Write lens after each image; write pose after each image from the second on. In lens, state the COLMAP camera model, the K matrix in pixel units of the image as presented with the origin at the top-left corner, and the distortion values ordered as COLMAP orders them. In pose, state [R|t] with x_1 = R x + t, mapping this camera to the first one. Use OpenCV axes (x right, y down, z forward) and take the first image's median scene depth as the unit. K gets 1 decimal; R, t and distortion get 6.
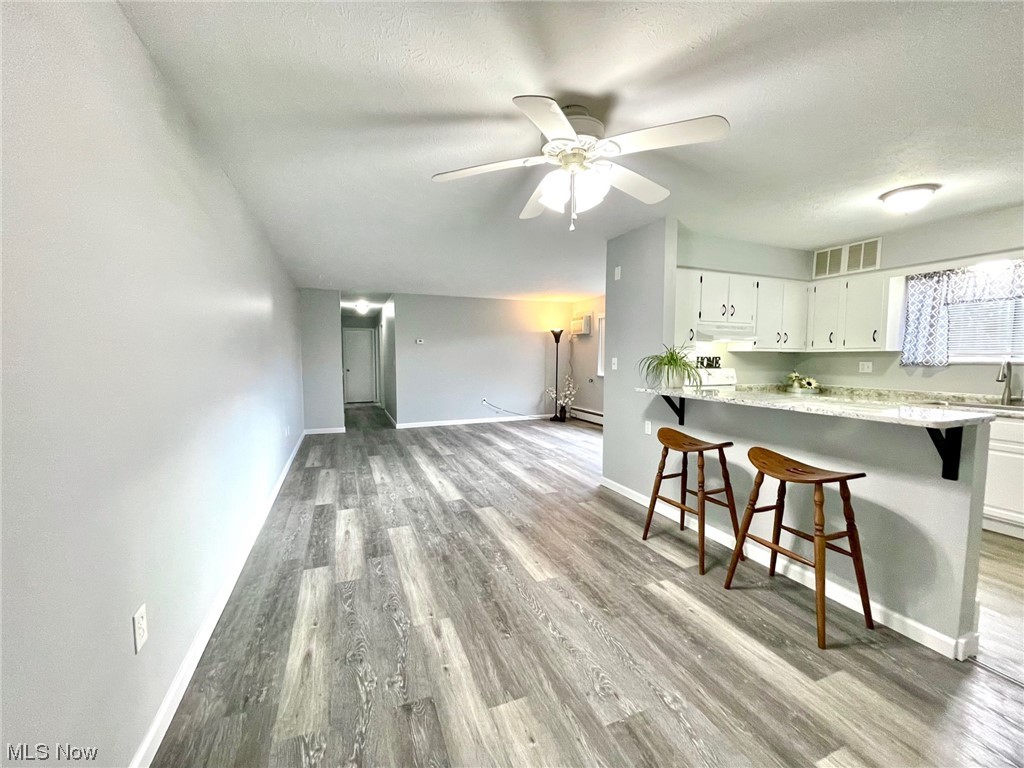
lens RADIAL K [[411.2, 0, 509.3], [0, 411.2, 385.6], [0, 0, 1]] dist [-0.001672, 0.000712]
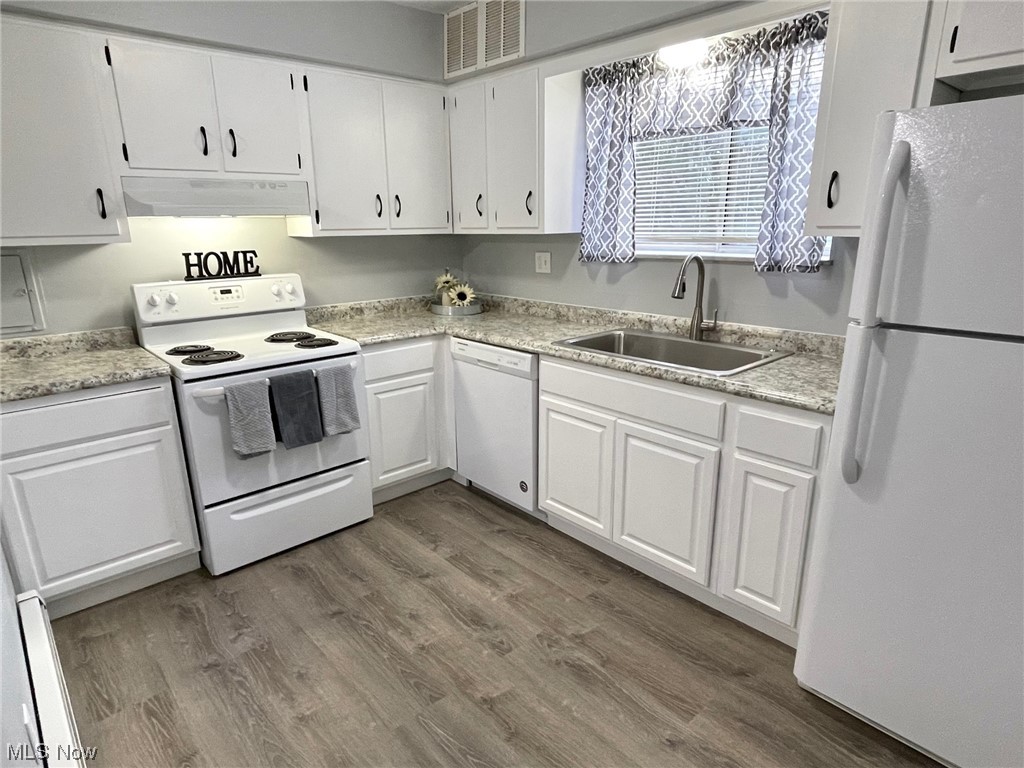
lens RADIAL K [[601.3, 0, 510.7], [0, 601.3, 389.4], [0, 0, 1]] dist [-0.000803, -0.000285]
pose [[0.939950, -0.107539, 0.323927, 0.605300], [0.039451, 0.976937, 0.209852, -0.053463], [-0.339023, -0.184471, 0.922515, 0.286711]]
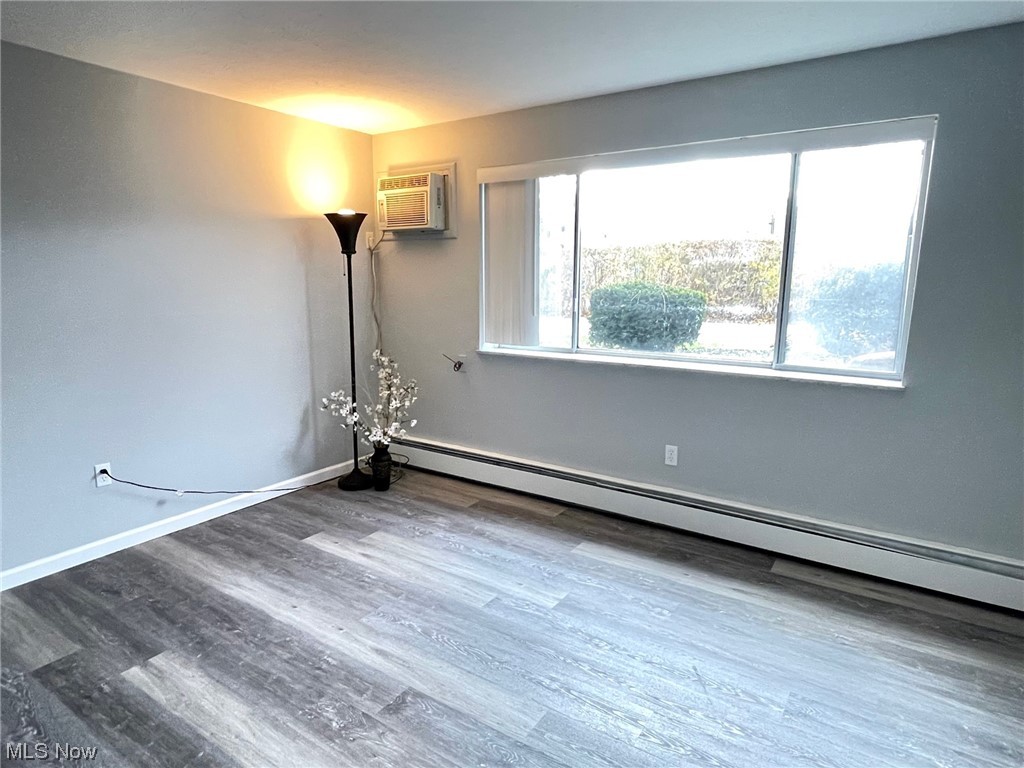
lens RADIAL K [[601.3, 0, 510.7], [0, 601.3, 389.4], [0, 0, 1]] dist [-0.000803, -0.000285]
pose [[0.826149, -0.098378, 0.554797, -0.109143], [0.034612, 0.991641, 0.124301, -0.111553], [-0.562387, -0.083489, 0.822648, 1.114390]]
